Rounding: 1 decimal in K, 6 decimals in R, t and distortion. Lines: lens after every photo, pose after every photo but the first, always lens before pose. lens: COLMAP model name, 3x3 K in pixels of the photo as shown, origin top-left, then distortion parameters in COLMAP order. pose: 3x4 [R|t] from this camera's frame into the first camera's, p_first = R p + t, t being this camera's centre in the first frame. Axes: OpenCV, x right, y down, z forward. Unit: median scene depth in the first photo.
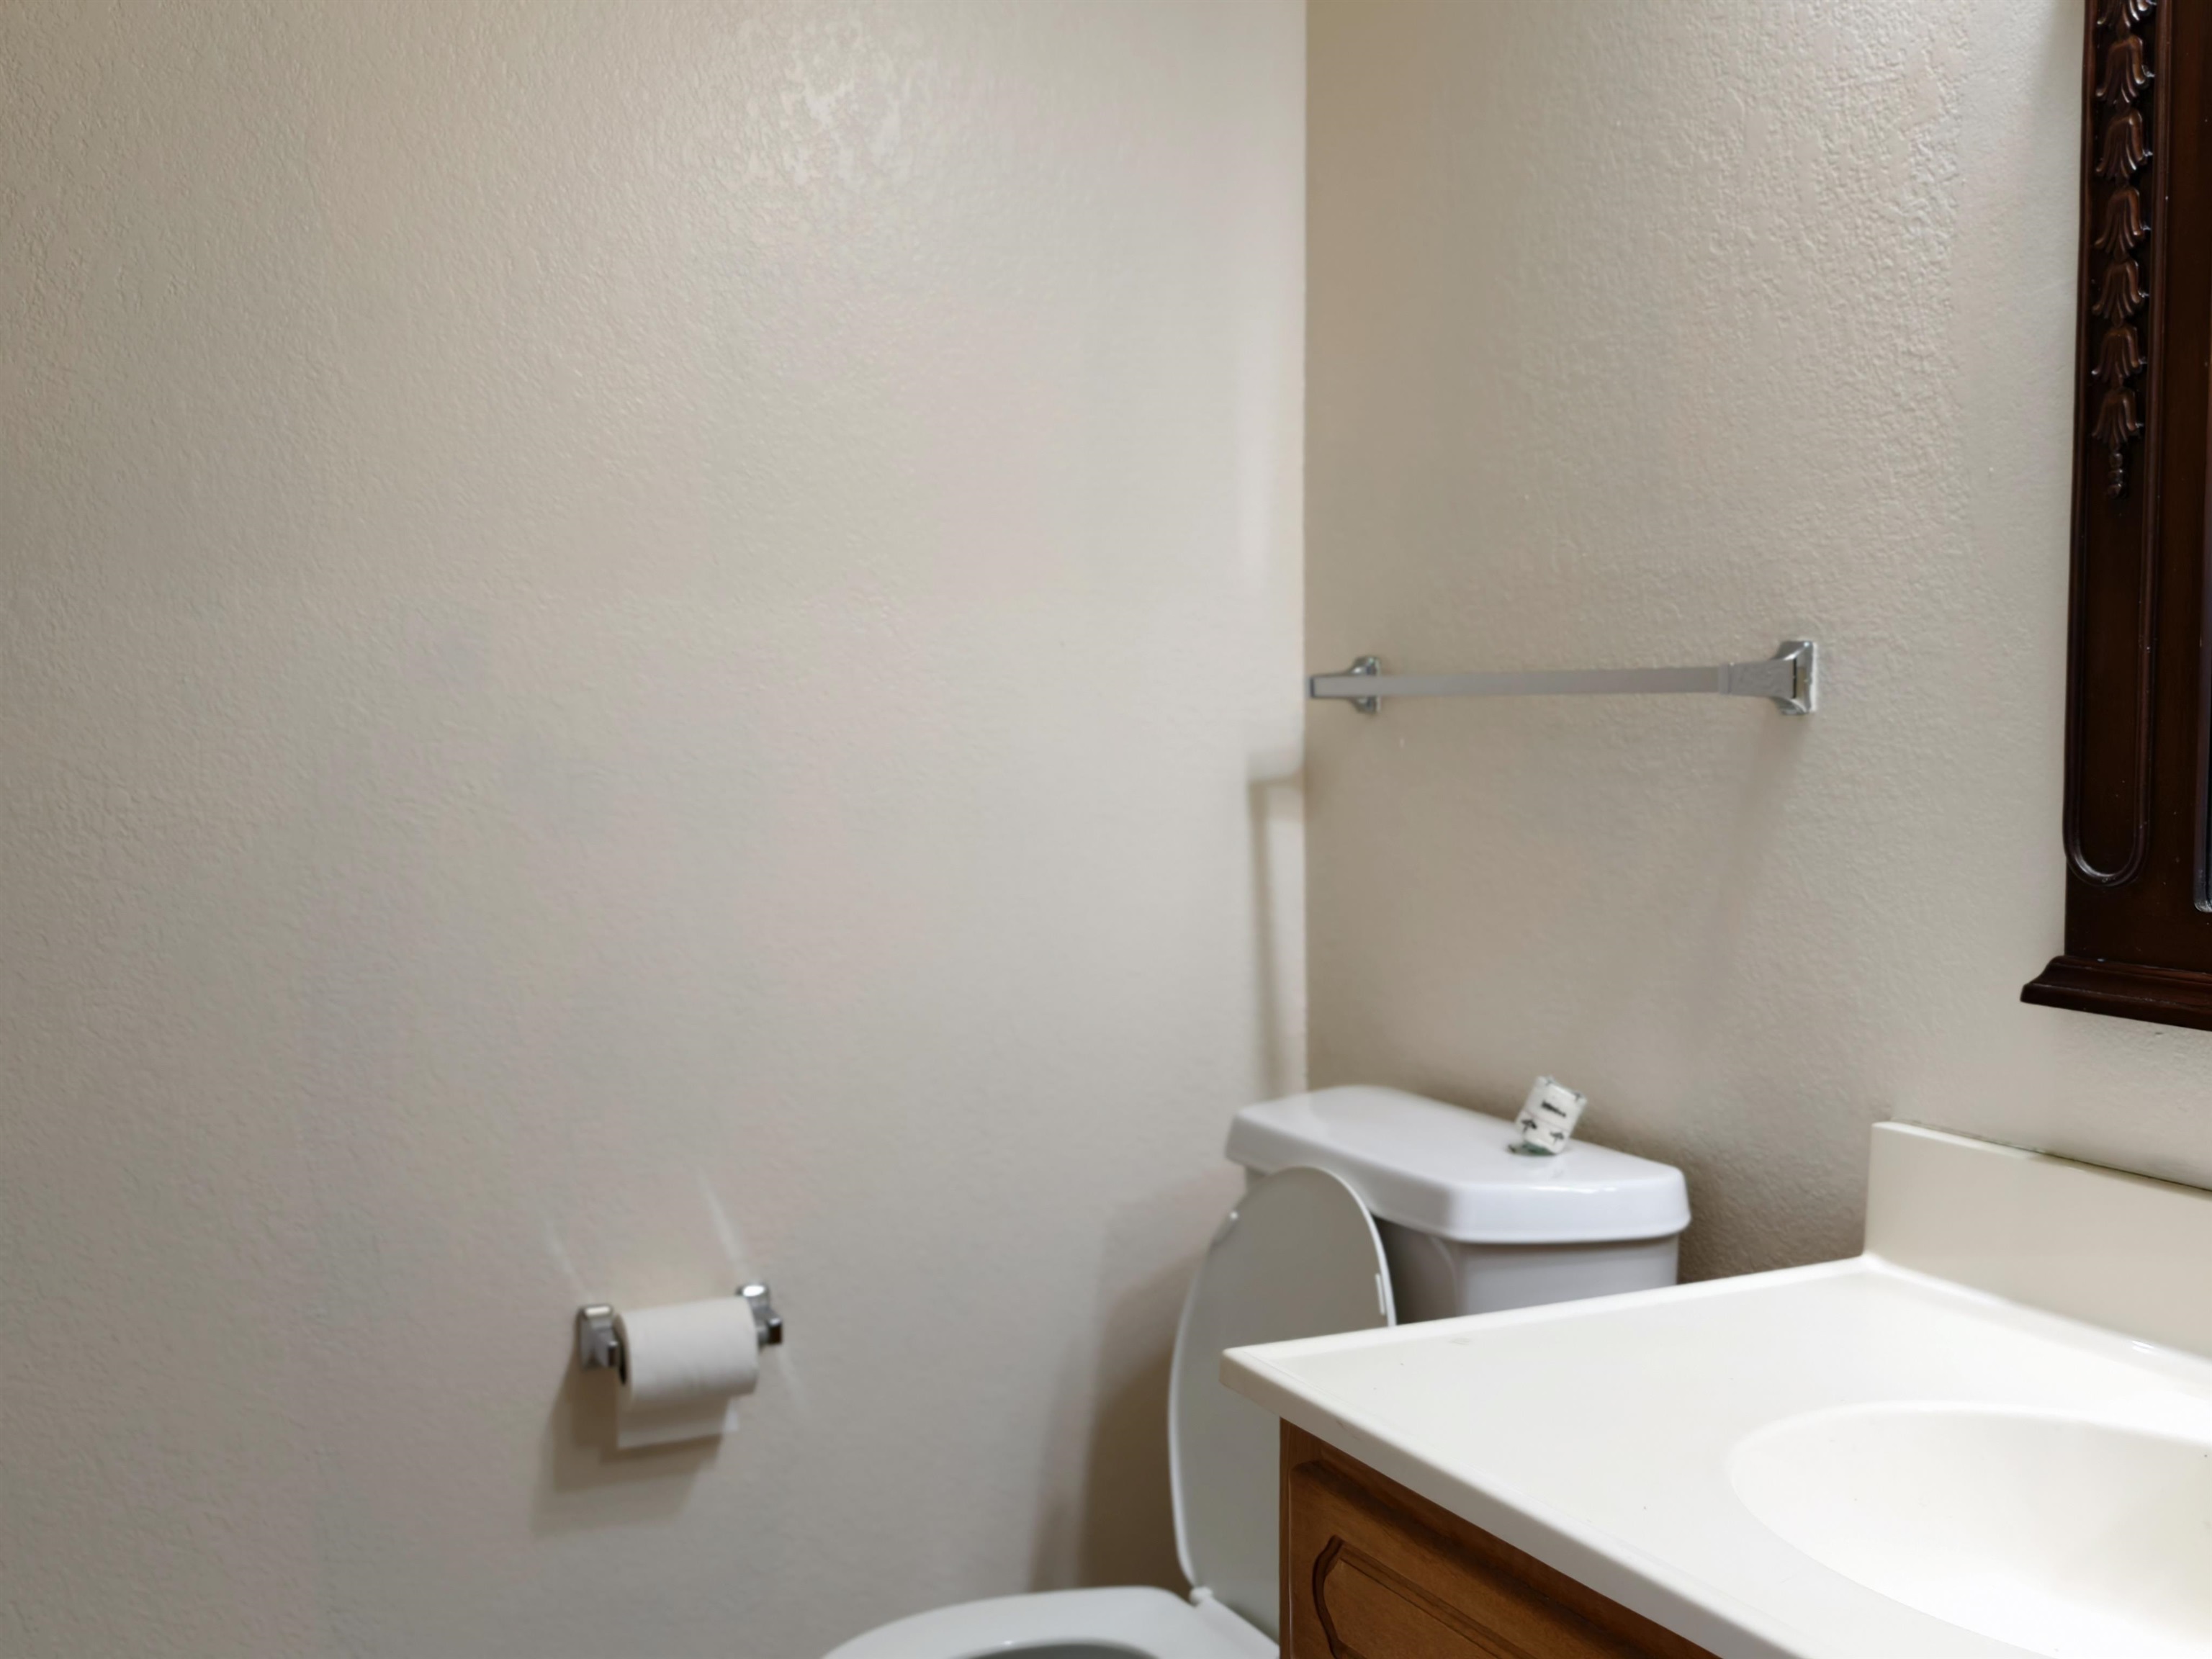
lens RADIAL K [[2249.0, 0, 1107.7], [0, 2249.0, 836.5], [0, 0, 1]] dist [0.026373, 0.000000]
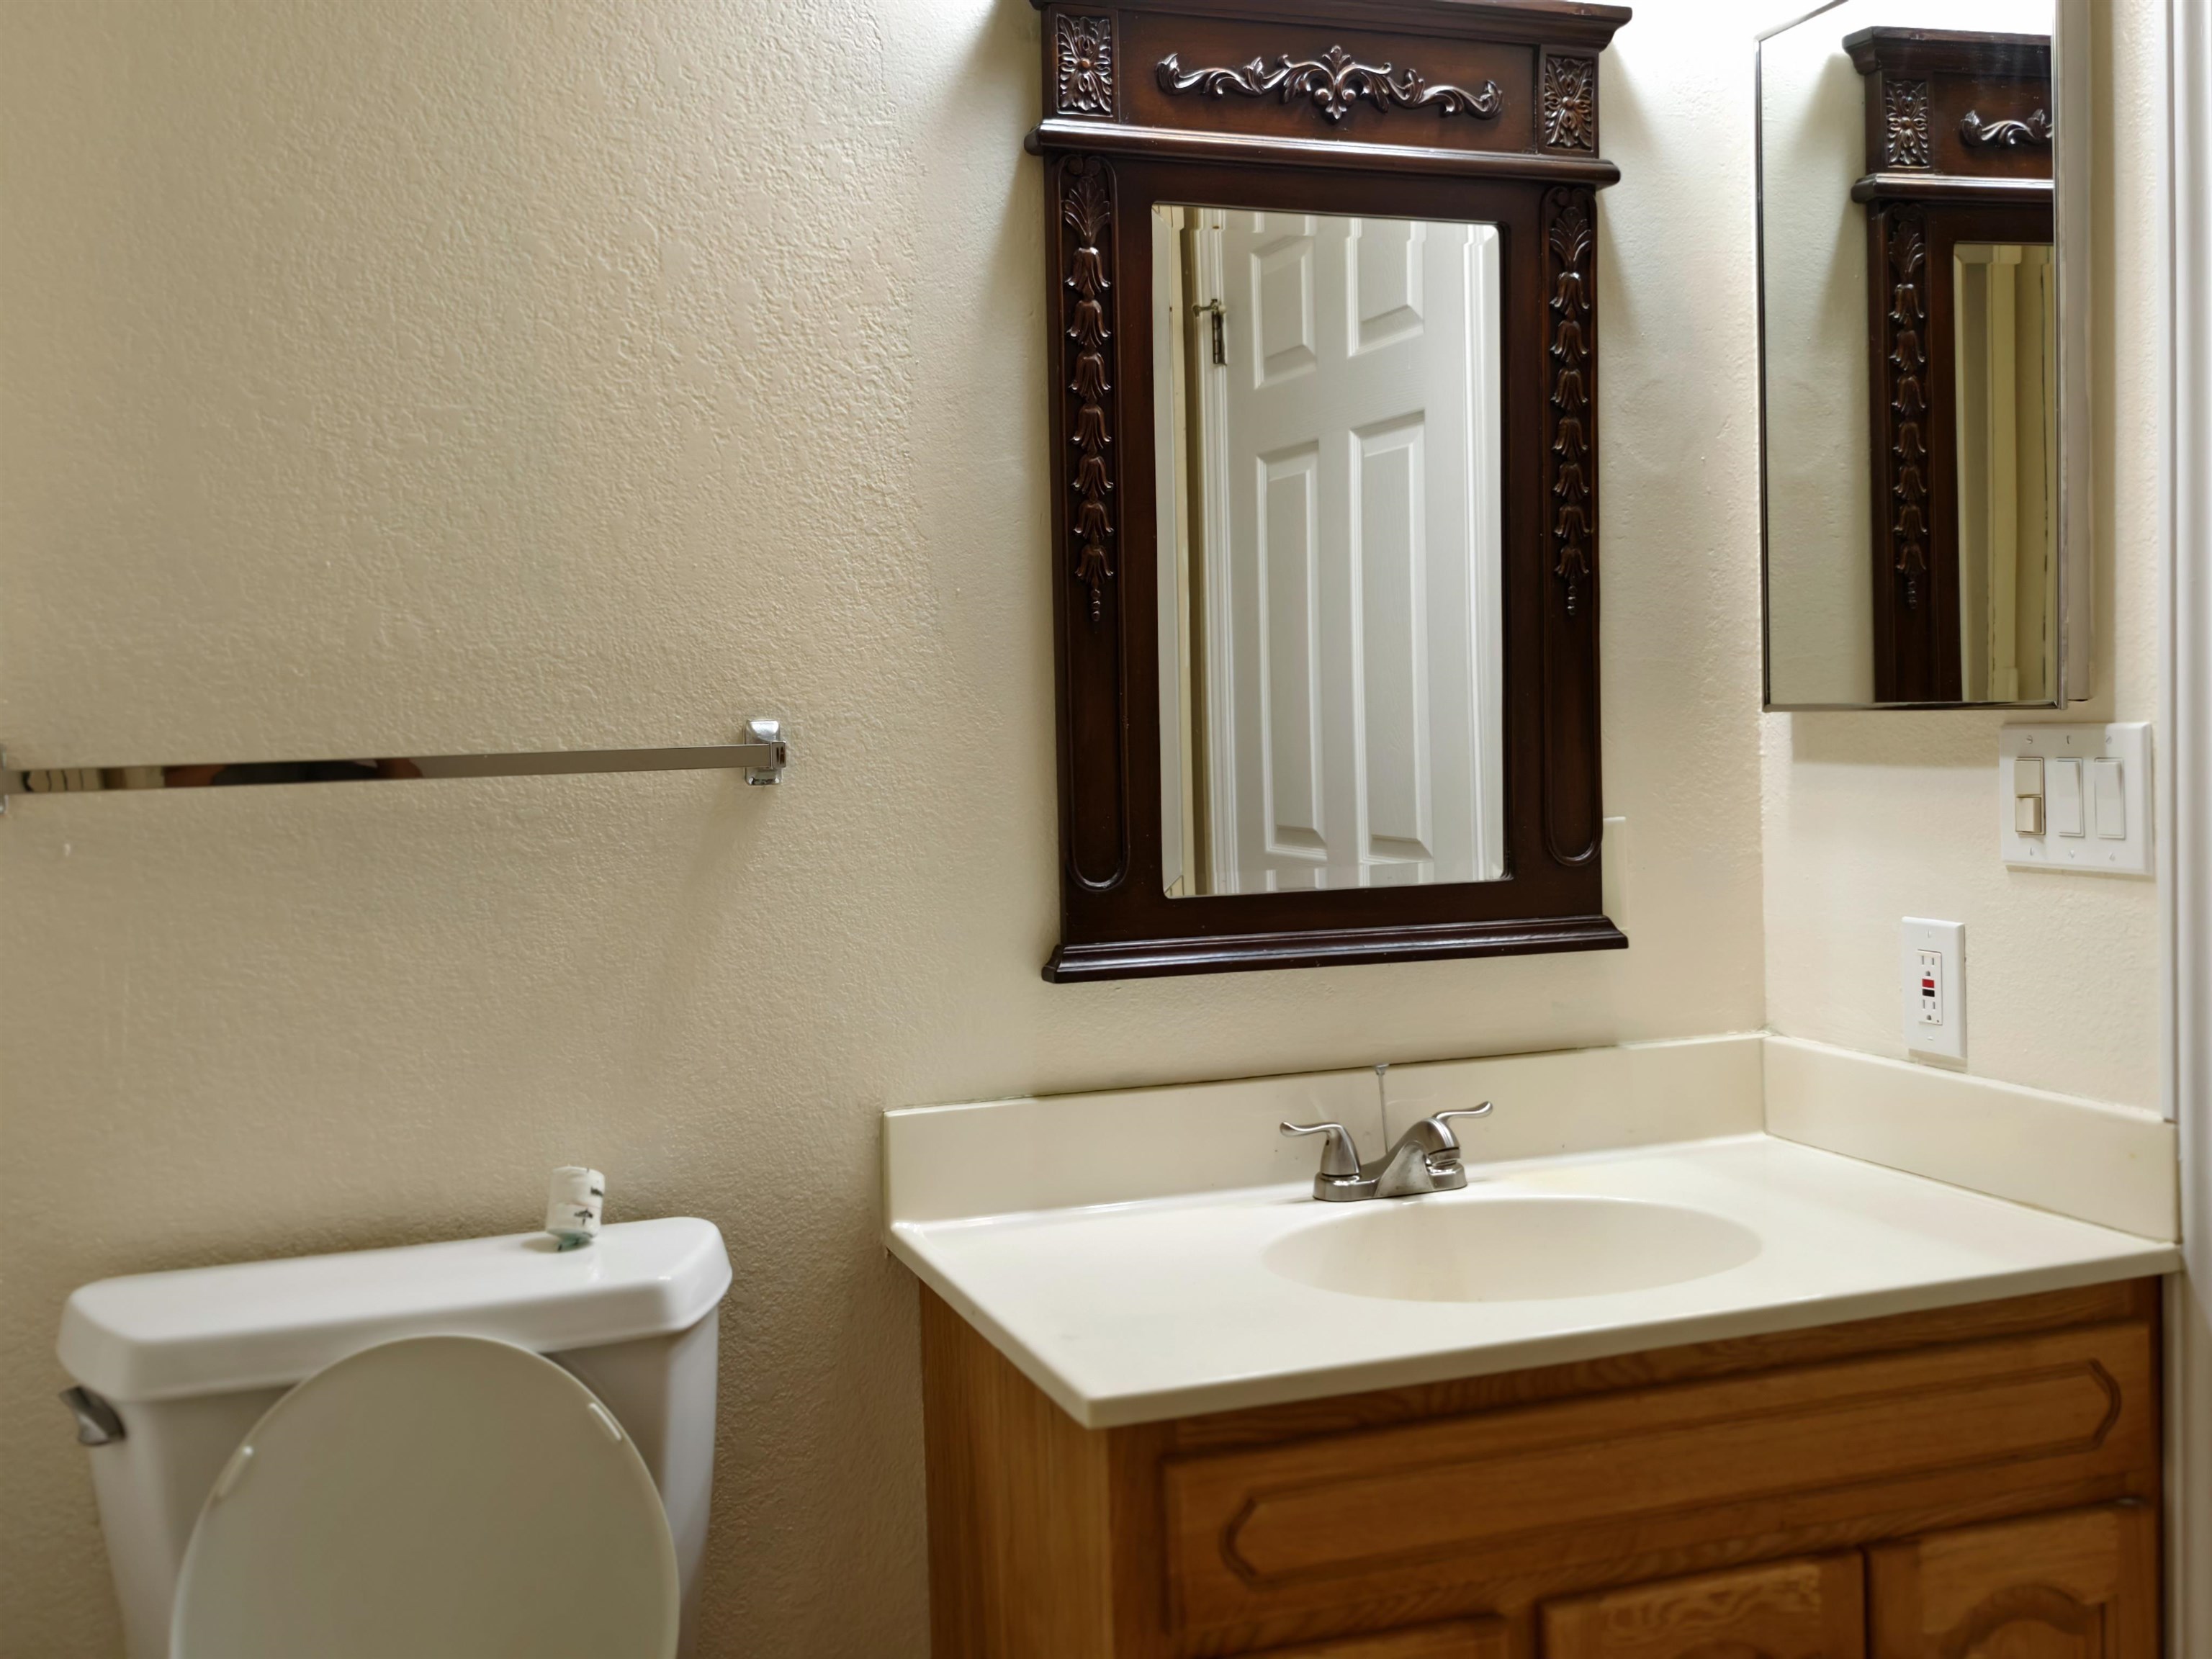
lens RADIAL K [[2249.0, 0, 1107.9], [0, 2249.0, 818.8], [0, 0, 1]] dist [0.026373, 0.000000]
pose [[0.114747, -0.058796, 0.991653, -0.820945], [0.084741, 0.995188, 0.049200, -0.079742], [-0.989774, 0.078388, 0.119177, 0.704981]]
